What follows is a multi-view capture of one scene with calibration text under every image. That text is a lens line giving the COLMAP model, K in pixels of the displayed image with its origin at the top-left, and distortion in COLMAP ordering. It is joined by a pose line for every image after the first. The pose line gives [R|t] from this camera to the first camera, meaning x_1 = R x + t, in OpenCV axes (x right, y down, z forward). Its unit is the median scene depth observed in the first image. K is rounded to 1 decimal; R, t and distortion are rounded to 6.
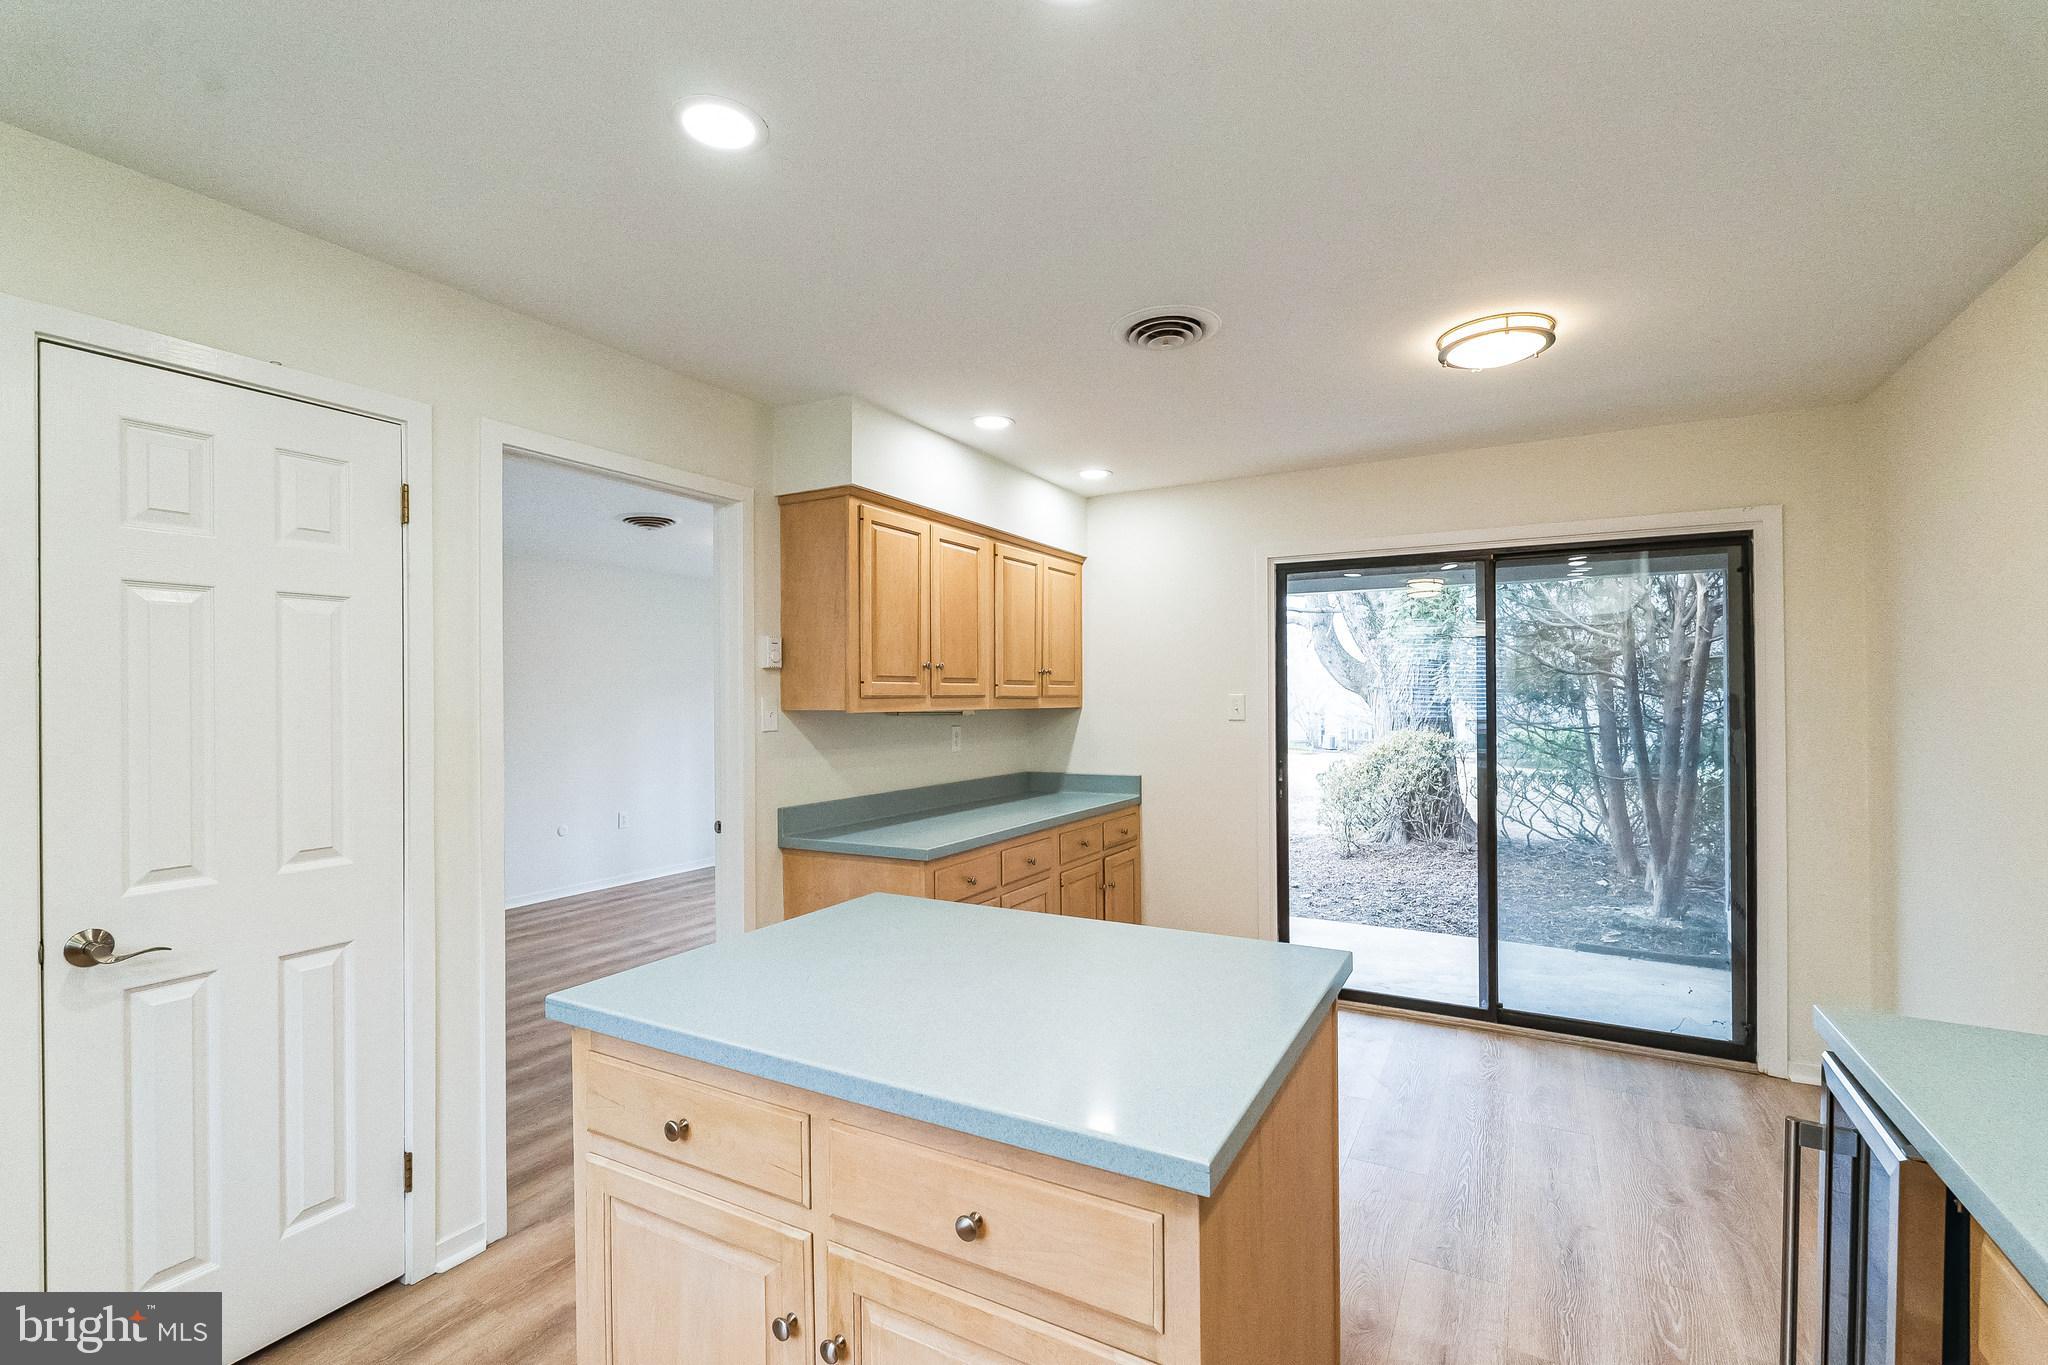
lens RADIAL K [[910.3, 0, 1023.8], [0, 910.3, 697.0], [0, 0, 1]] dist [-0.001531, -0.000286]
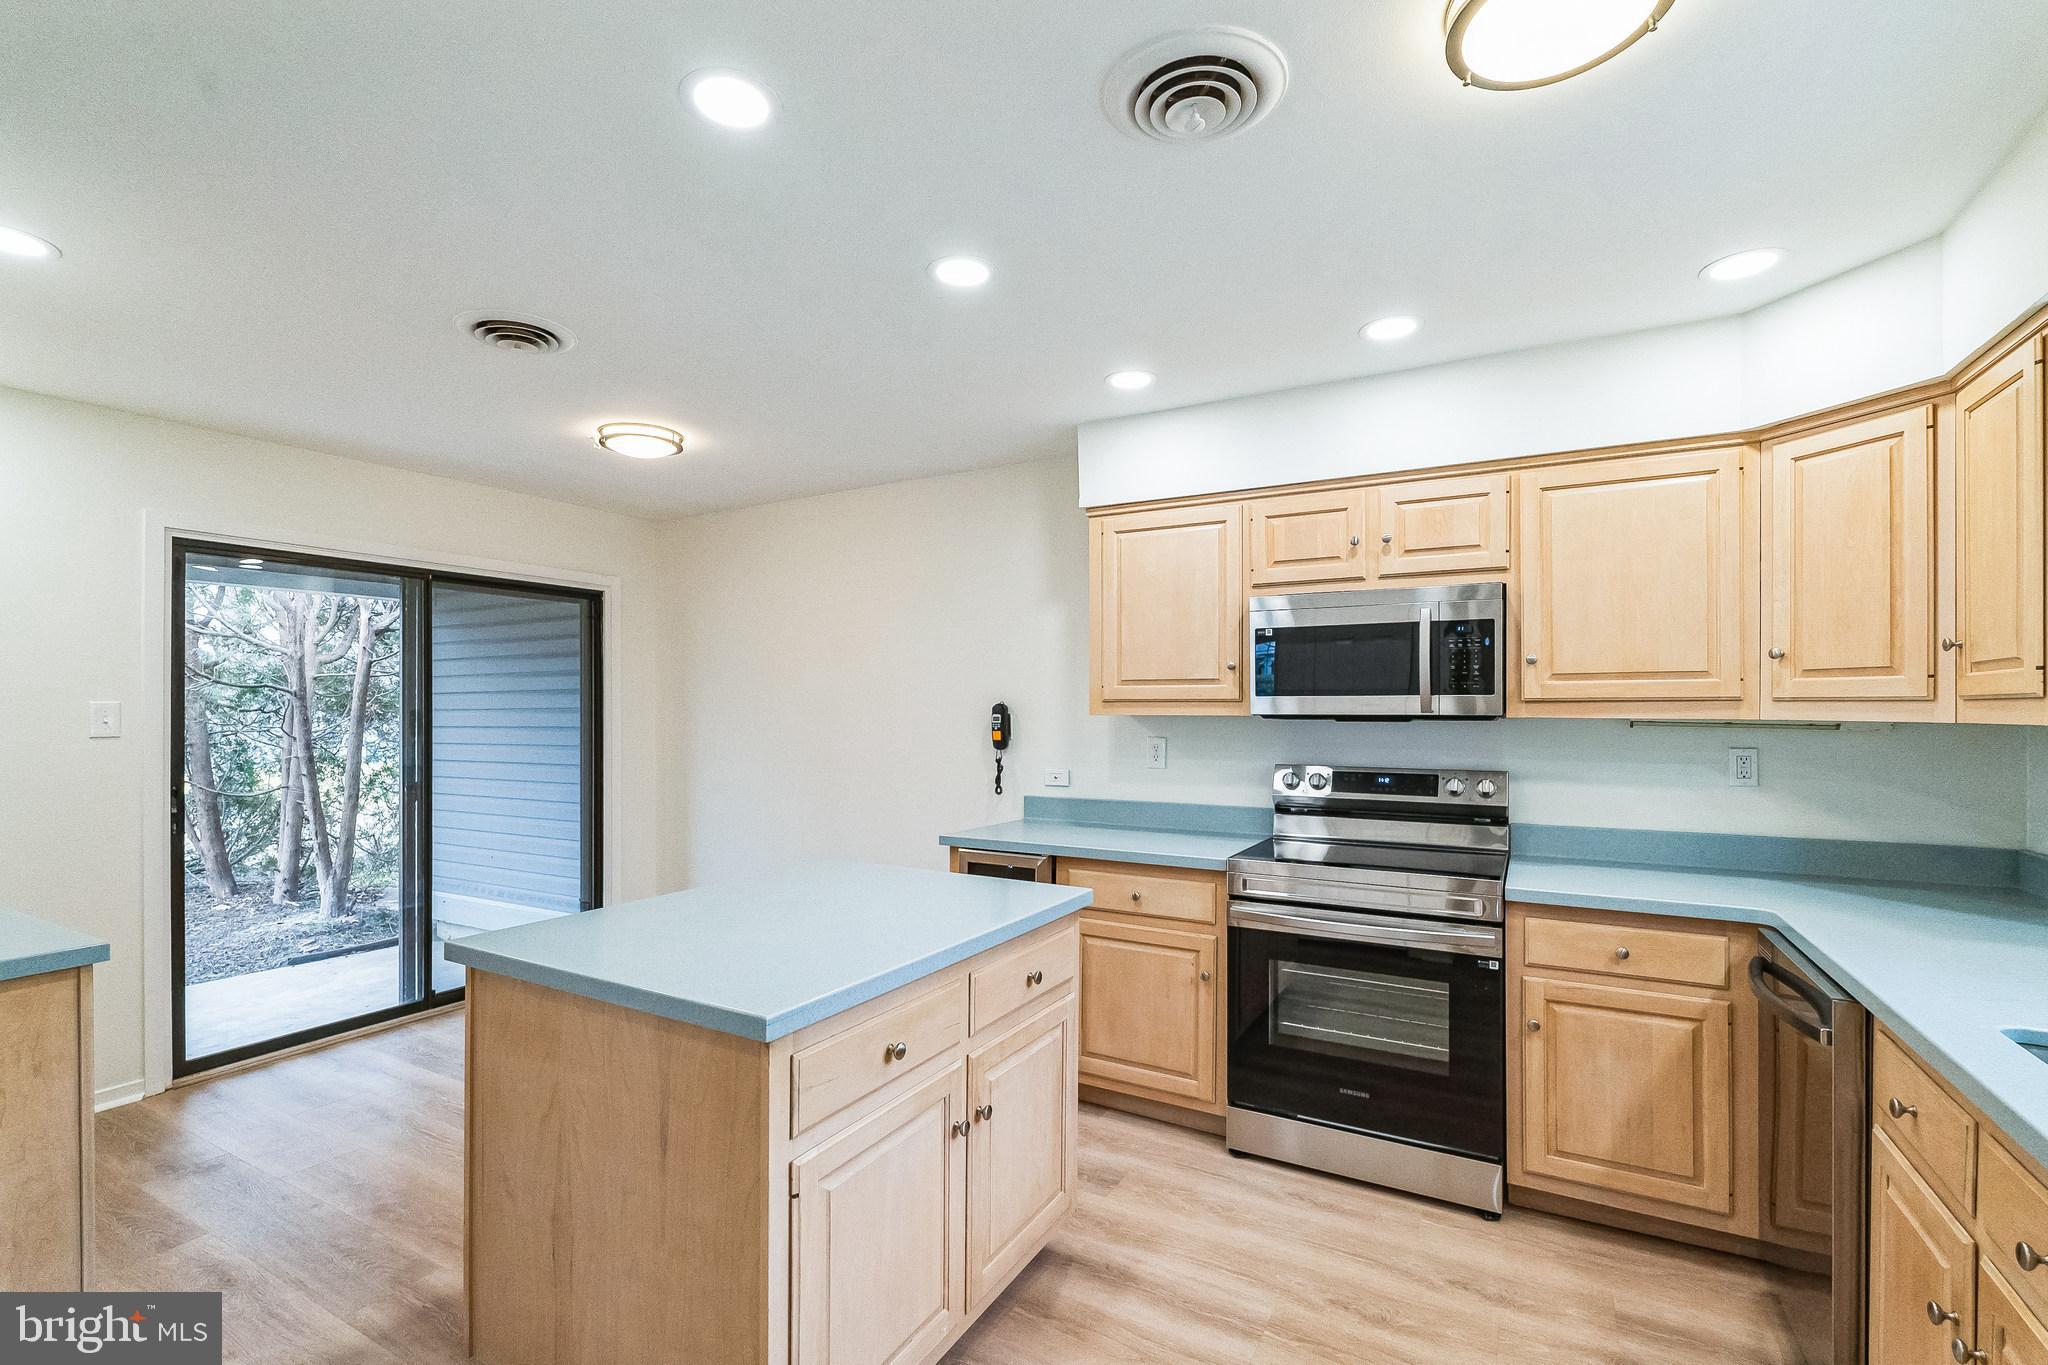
lens RADIAL K [[910.3, 0, 1023.8], [0, 910.3, 697.0], [0, 0, 1]] dist [-0.001531, -0.000286]
pose [[0.008863, 0.018105, 0.999797, -0.541627], [0.002867, 0.999832, -0.018131, 0.010081], [-0.999957, 0.003027, 0.008809, 0.278776]]
